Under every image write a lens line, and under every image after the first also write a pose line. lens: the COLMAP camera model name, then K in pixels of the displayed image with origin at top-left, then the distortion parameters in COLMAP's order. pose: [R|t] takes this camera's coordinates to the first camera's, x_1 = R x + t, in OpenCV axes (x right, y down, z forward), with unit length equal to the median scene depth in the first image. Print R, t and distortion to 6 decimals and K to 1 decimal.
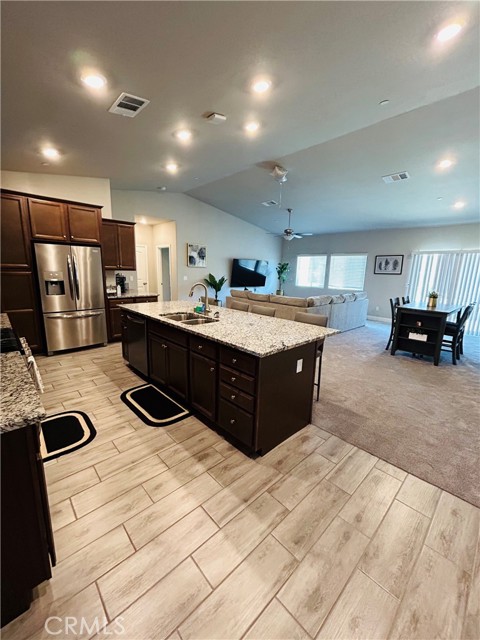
lens RADIAL K [[259.7, 0, 240.0], [0, 259.7, 320.0], [0, 0, 1]] dist [-0.000258, 0.000255]
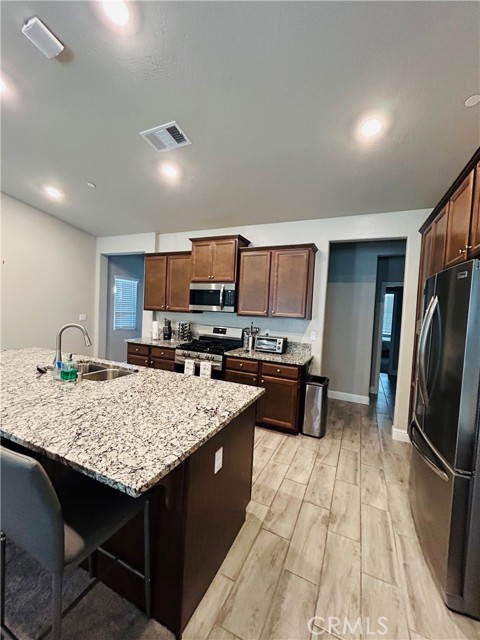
lens RADIAL K [[259.7, 0, 240.0], [0, 259.7, 320.0], [0, 0, 1]] dist [-0.000258, 0.000255]
pose [[-0.925996, -0.056513, -0.373279, -0.118522], [-0.145569, 0.965724, 0.214909, -0.137263], [0.348339, 0.253343, -0.902484, 0.679345]]
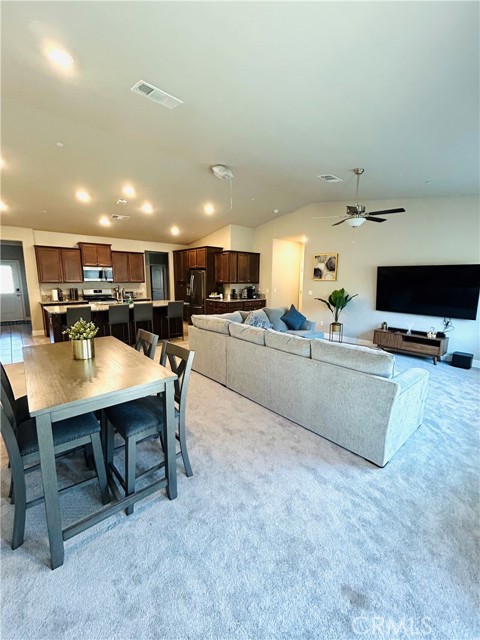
lens RADIAL K [[259.7, 0, 240.0], [0, 259.7, 320.0], [0, 0, 1]] dist [-0.000258, 0.000255]
pose [[-0.035017, 0.128145, -0.991137, 0.707616], [-0.203842, 0.969981, 0.132611, -0.136489], [0.978377, 0.206679, -0.007845, 0.768857]]
